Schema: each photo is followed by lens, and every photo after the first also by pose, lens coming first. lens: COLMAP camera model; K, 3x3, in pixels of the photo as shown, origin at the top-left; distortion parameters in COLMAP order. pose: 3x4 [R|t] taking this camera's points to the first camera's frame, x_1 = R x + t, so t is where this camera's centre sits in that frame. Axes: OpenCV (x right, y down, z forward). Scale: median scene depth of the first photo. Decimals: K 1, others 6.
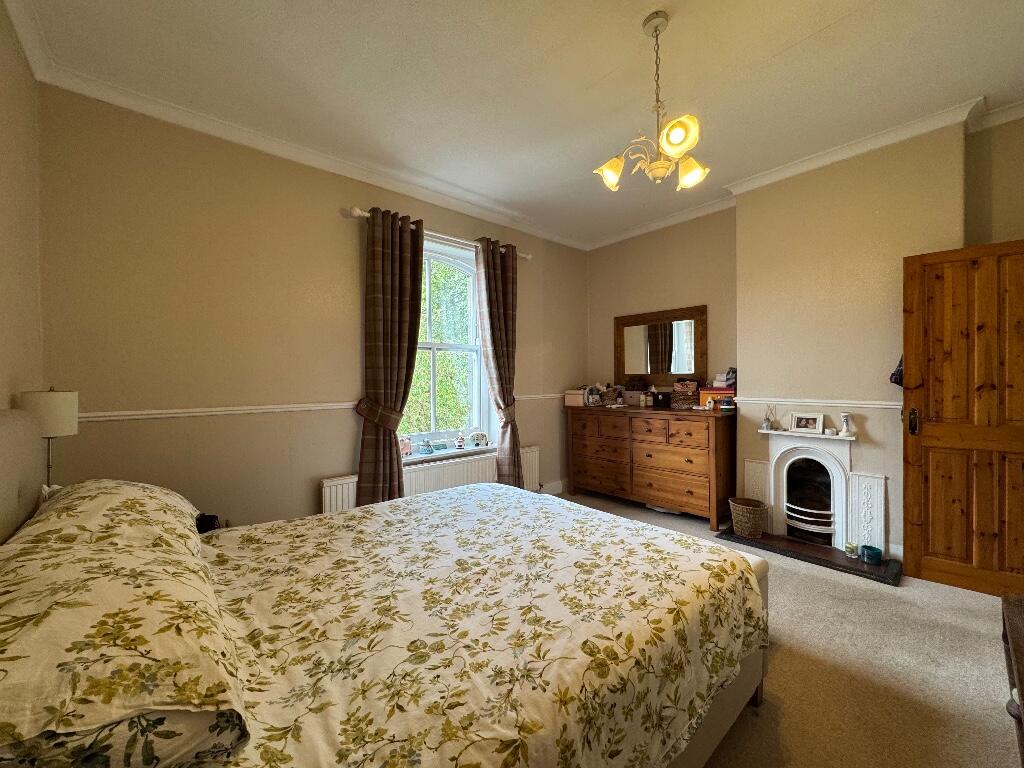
lens RADIAL K [[408.6, 0, 511.5], [0, 408.6, 380.0], [0, 0, 1]] dist [-0.000707, 0.000113]
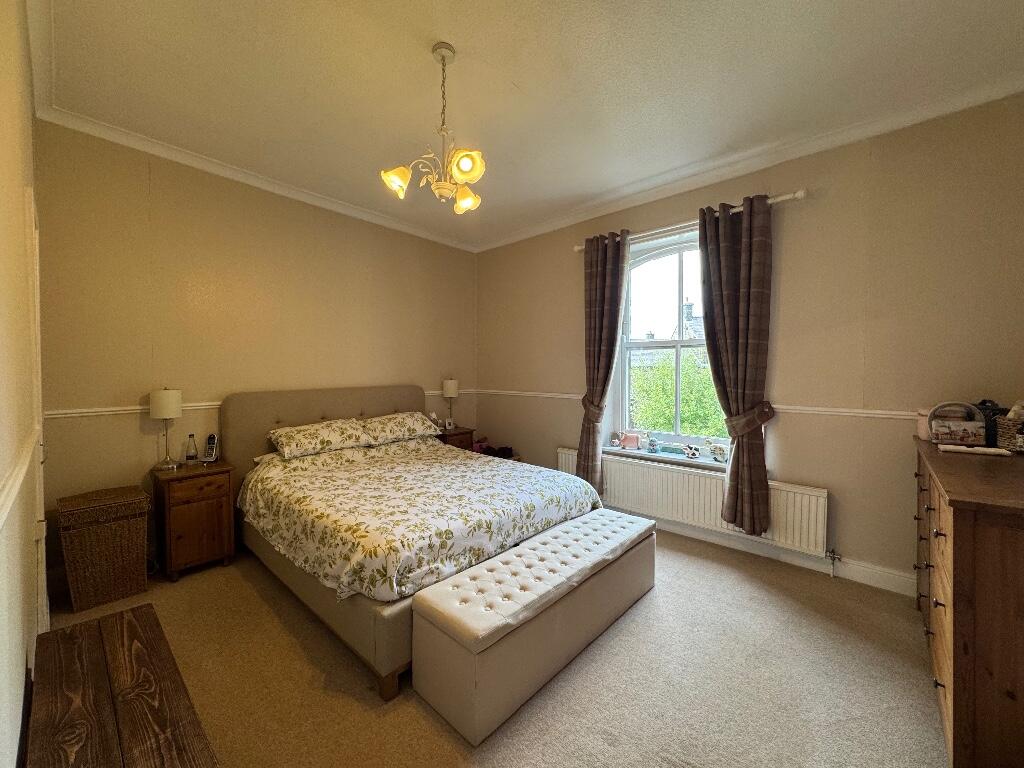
lens RADIAL K [[408.6, 0, 511.5], [0, 408.6, 380.0], [0, 0, 1]] dist [-0.000707, 0.000113]
pose [[0.111791, 0.024363, -0.993433, 0.821204], [-0.004525, 0.999702, 0.024008, -0.022919], [0.993721, 0.001811, 0.111868, 0.594551]]
